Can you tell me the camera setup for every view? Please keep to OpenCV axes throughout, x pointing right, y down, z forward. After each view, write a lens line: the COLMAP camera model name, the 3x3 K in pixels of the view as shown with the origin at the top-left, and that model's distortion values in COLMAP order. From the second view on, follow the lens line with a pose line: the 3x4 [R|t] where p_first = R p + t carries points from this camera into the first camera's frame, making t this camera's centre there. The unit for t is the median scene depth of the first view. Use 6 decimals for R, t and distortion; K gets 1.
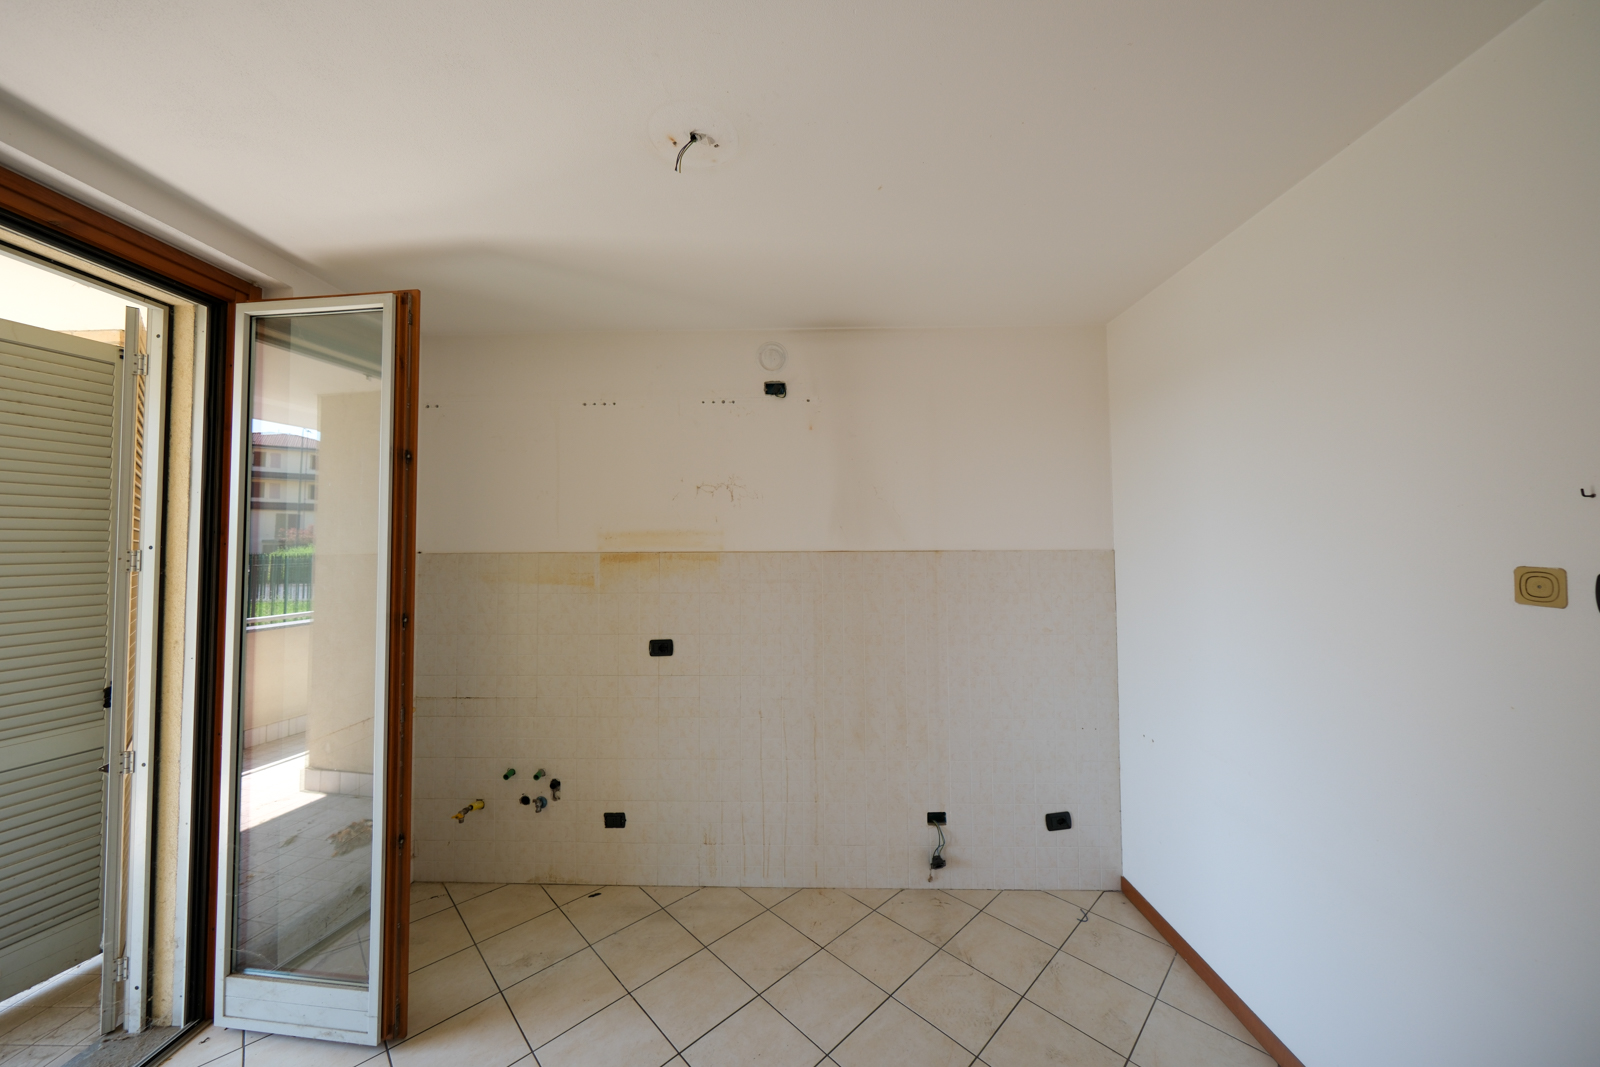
lens RADIAL K [[557.4, 0, 811.8], [0, 557.4, 523.9], [0, 0, 1]] dist [-0.003242, 0.000662]
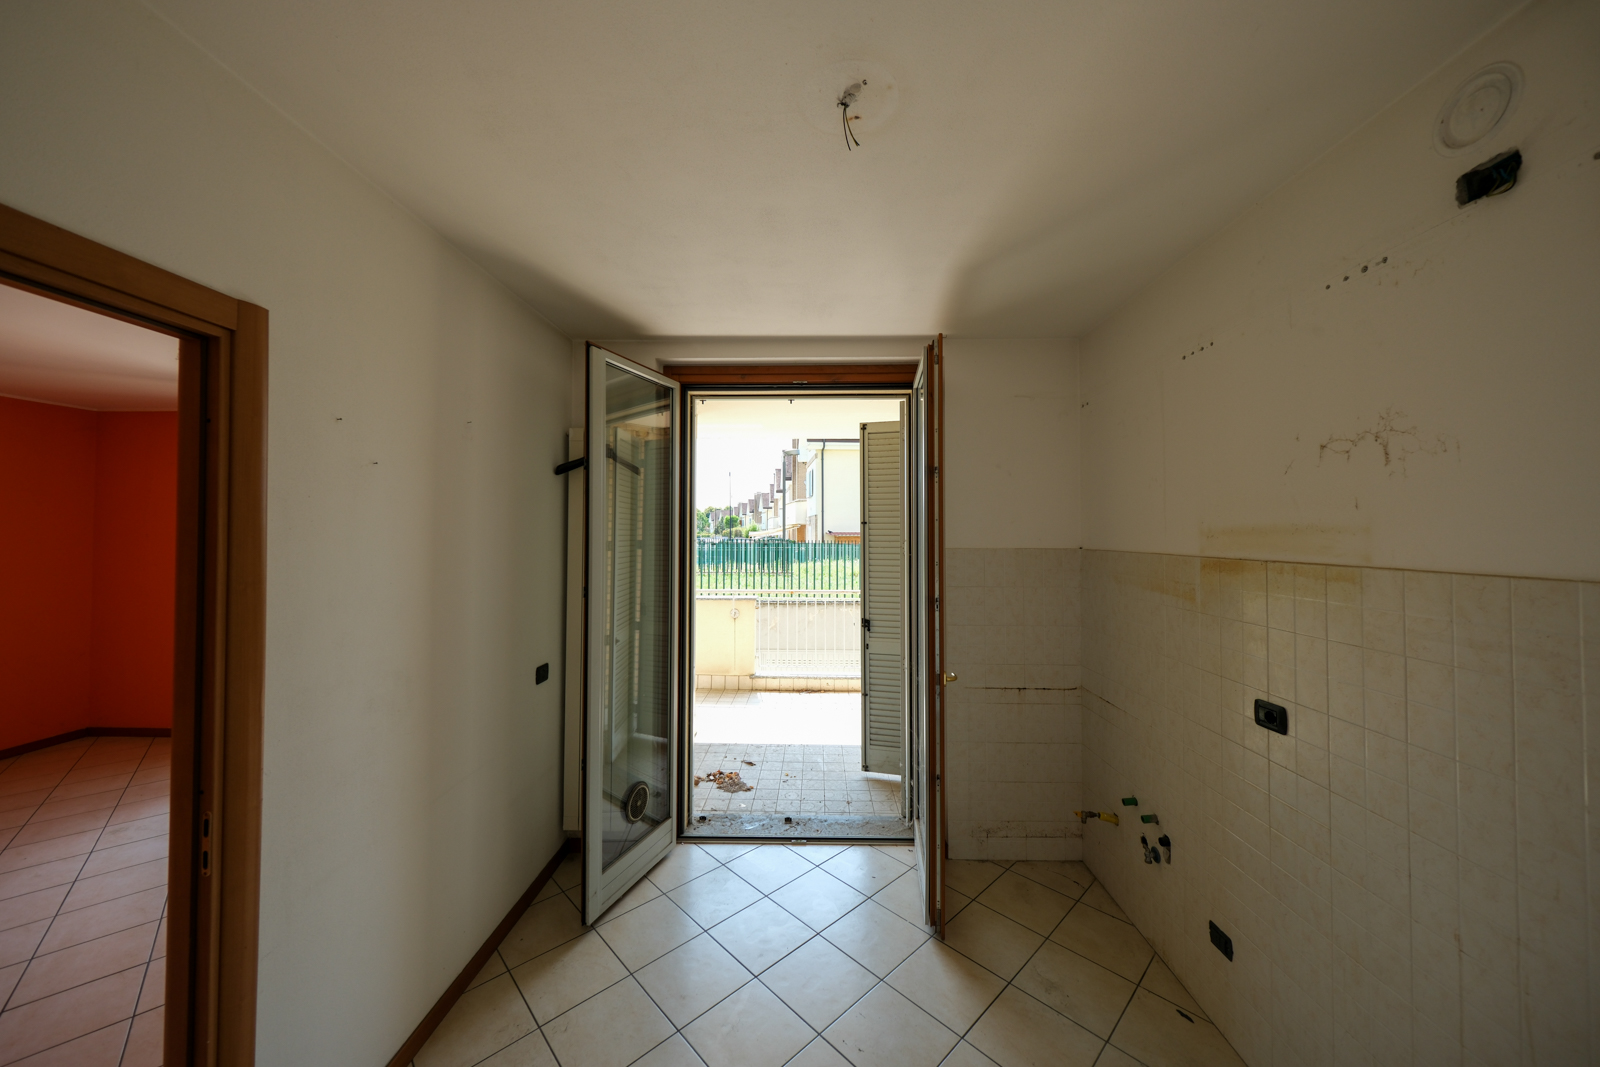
lens RADIAL K [[557.4, 0, 795.6], [0, 557.4, 528.4], [0, 0, 1]] dist [-0.003242, 0.000662]
pose [[-0.015097, -0.002771, -0.999882, 0.351235], [0.023512, 0.999719, -0.003126, 0.004541], [0.999610, -0.023556, -0.015028, 0.488708]]
